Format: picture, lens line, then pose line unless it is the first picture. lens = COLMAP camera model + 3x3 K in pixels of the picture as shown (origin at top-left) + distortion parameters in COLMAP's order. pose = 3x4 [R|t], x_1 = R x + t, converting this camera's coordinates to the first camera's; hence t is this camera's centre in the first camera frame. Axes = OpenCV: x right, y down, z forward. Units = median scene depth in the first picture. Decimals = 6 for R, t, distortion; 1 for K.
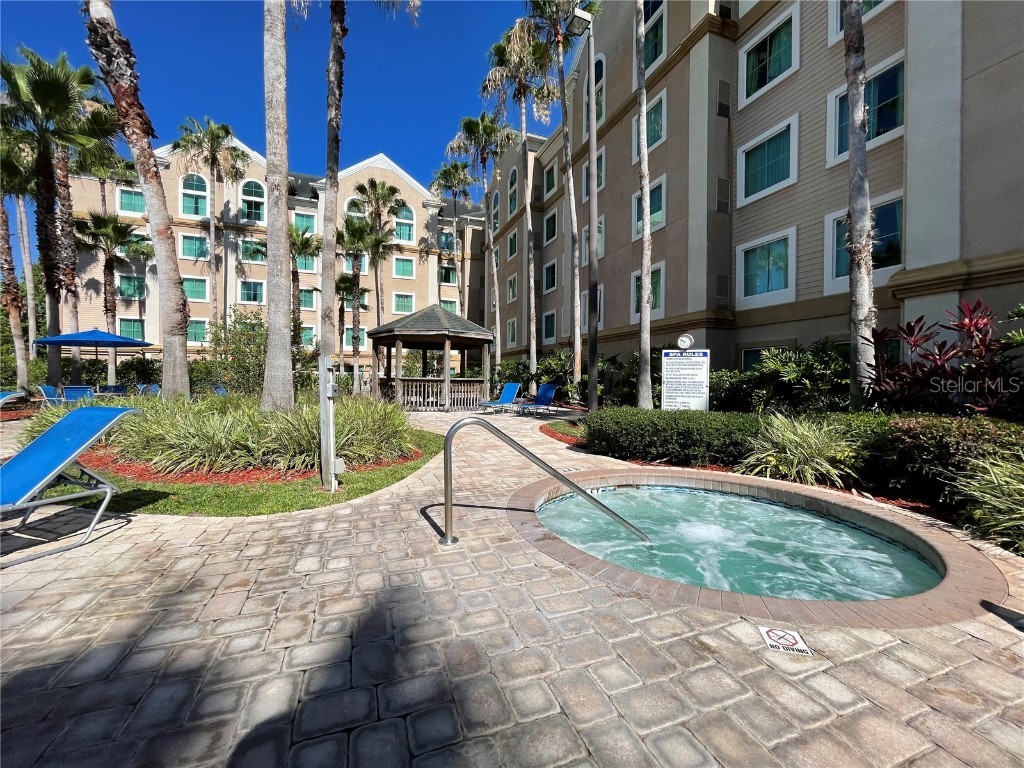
lens RADIAL K [[415.7, 0, 508.7], [0, 415.7, 384.4], [0, 0, 1]] dist [0.001870, 0.000823]
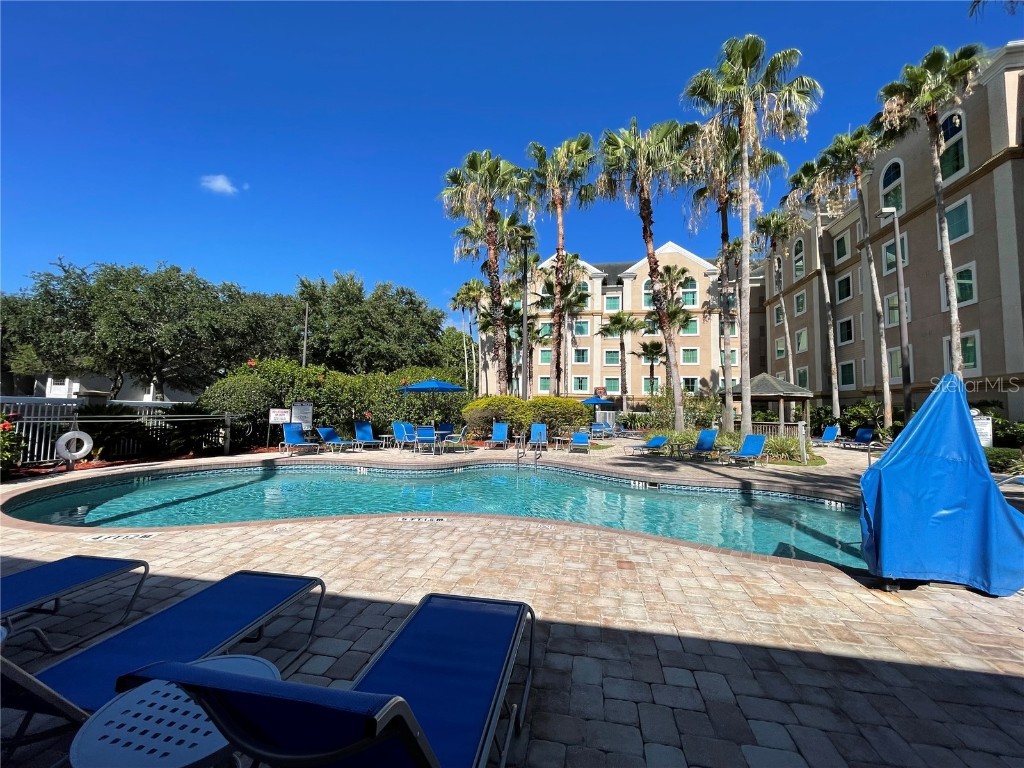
lens RADIAL K [[415.7, 0, 513.4], [0, 415.7, 380.2], [0, 0, 1]] dist [0.001870, 0.000823]
pose [[0.858045, -0.030522, -0.512666, -0.089014], [-0.017103, 0.995980, -0.087922, -0.008499], [0.513289, 0.084210, 0.854074, -0.373418]]
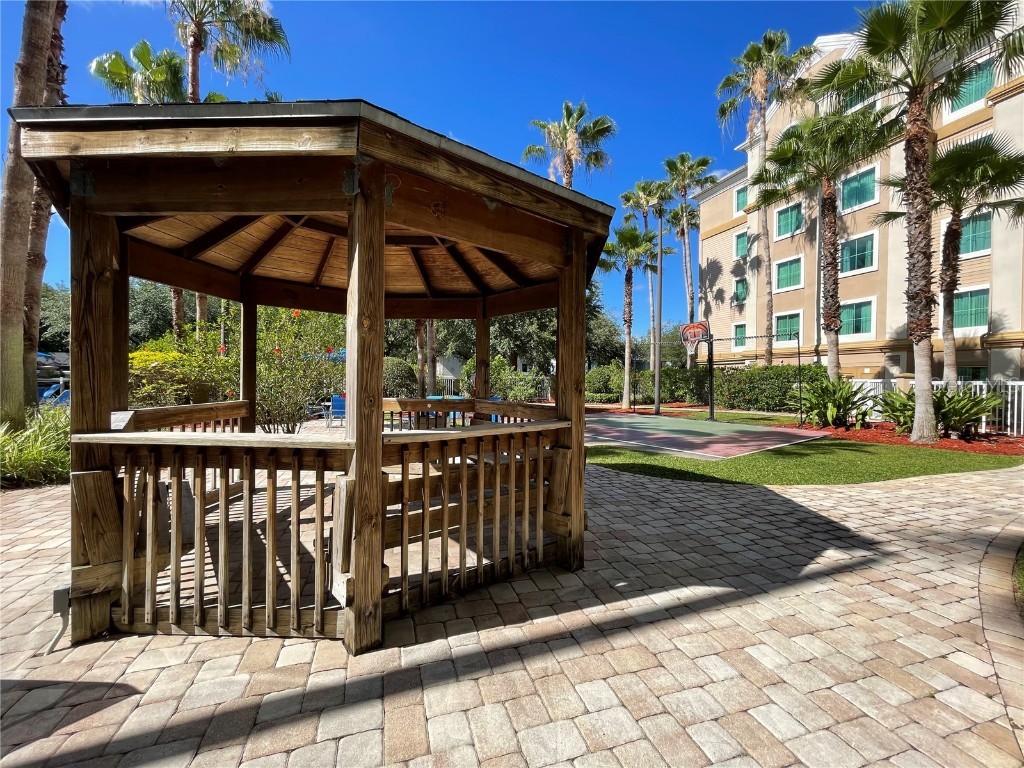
lens RADIAL K [[415.7, 0, 512.3], [0, 415.7, 381.7], [0, 0, 1]] dist [0.001870, 0.000823]
pose [[-0.035189, 0.002354, -0.999378, 0.036392], [-0.022483, 0.999742, 0.003146, -0.019921], [0.999128, 0.022580, -0.035127, 0.513992]]
